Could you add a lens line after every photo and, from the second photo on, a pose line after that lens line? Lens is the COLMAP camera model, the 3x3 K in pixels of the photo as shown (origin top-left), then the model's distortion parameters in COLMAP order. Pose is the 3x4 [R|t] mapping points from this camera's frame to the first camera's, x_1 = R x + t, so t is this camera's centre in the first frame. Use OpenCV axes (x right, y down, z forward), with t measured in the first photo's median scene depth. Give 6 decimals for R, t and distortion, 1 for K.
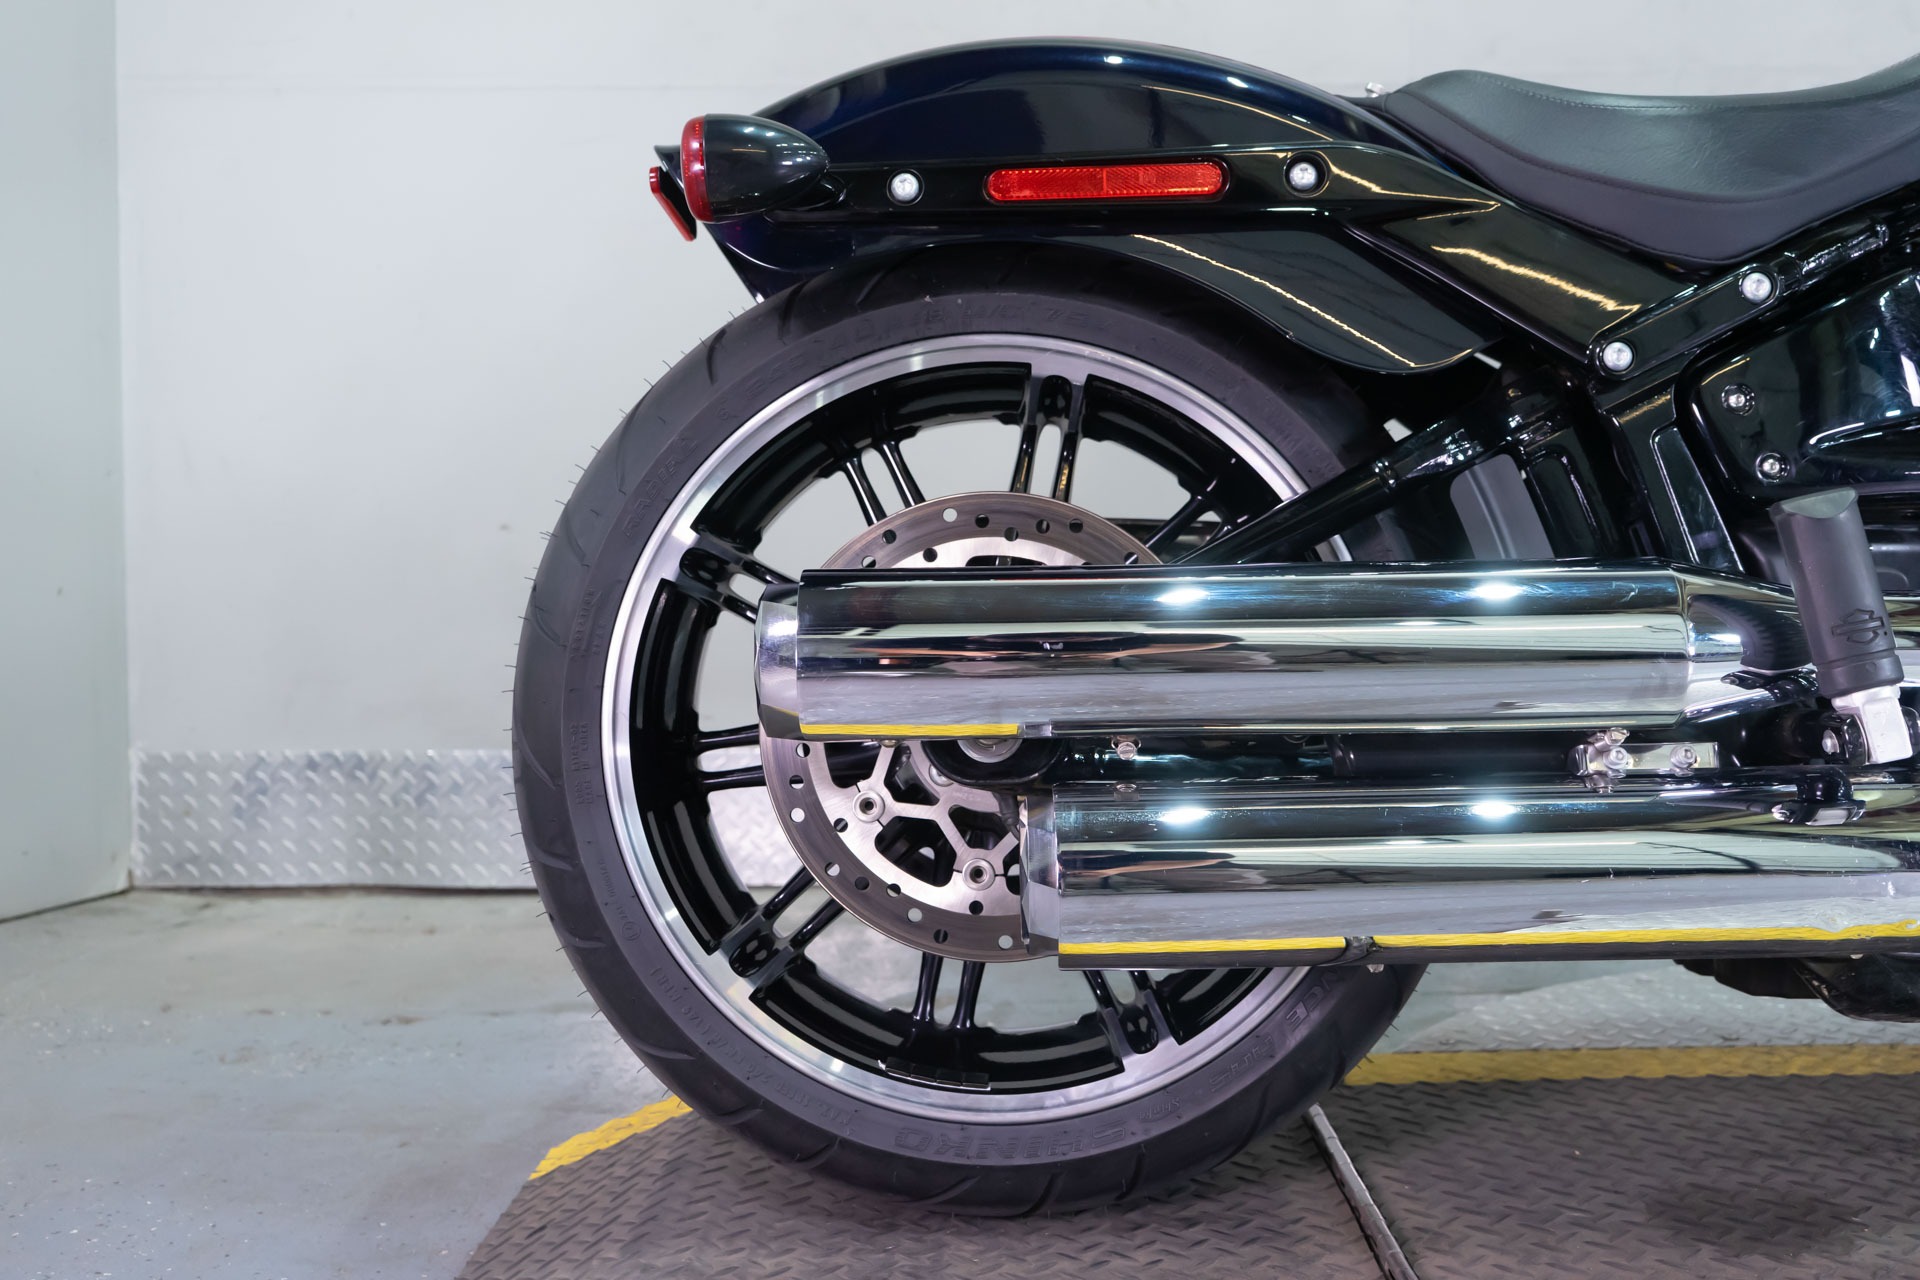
lens RADIAL K [[1864.8, 0, 960.0], [0, 1864.8, 640.0], [0, 0, 1]] dist [0.003727, -0.008209]
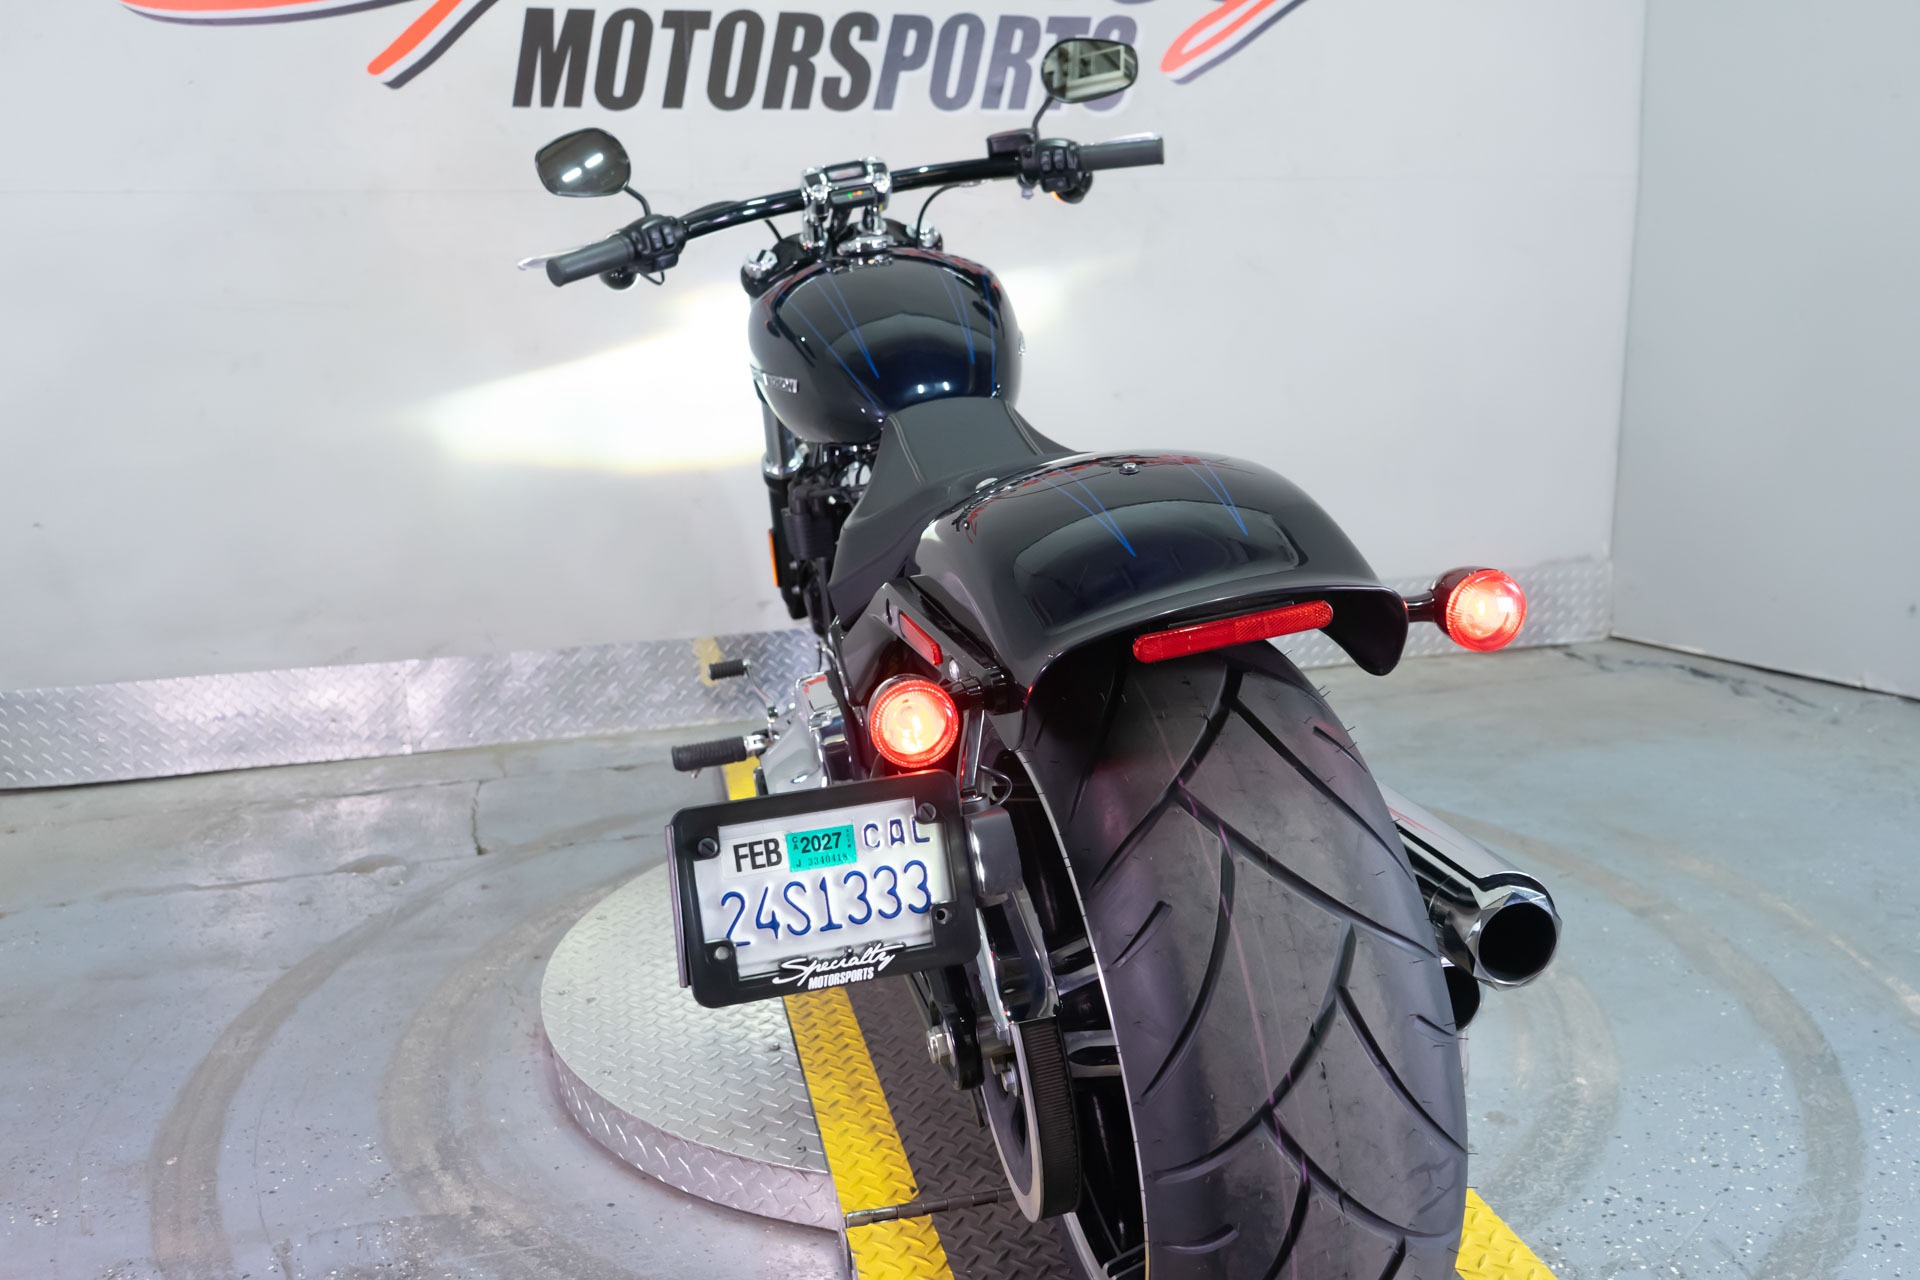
lens RADIAL K [[1626.0, 0, 969.5], [0, 1626.0, 636.1], [0, 0, 1]] dist [-0.000912, 0.003546]
pose [[0.966759, -0.068713, 0.246282, 0.111745], [0.027706, 0.985694, 0.166251, -0.156746], [-0.254183, -0.153902, 0.954833, -0.303834]]
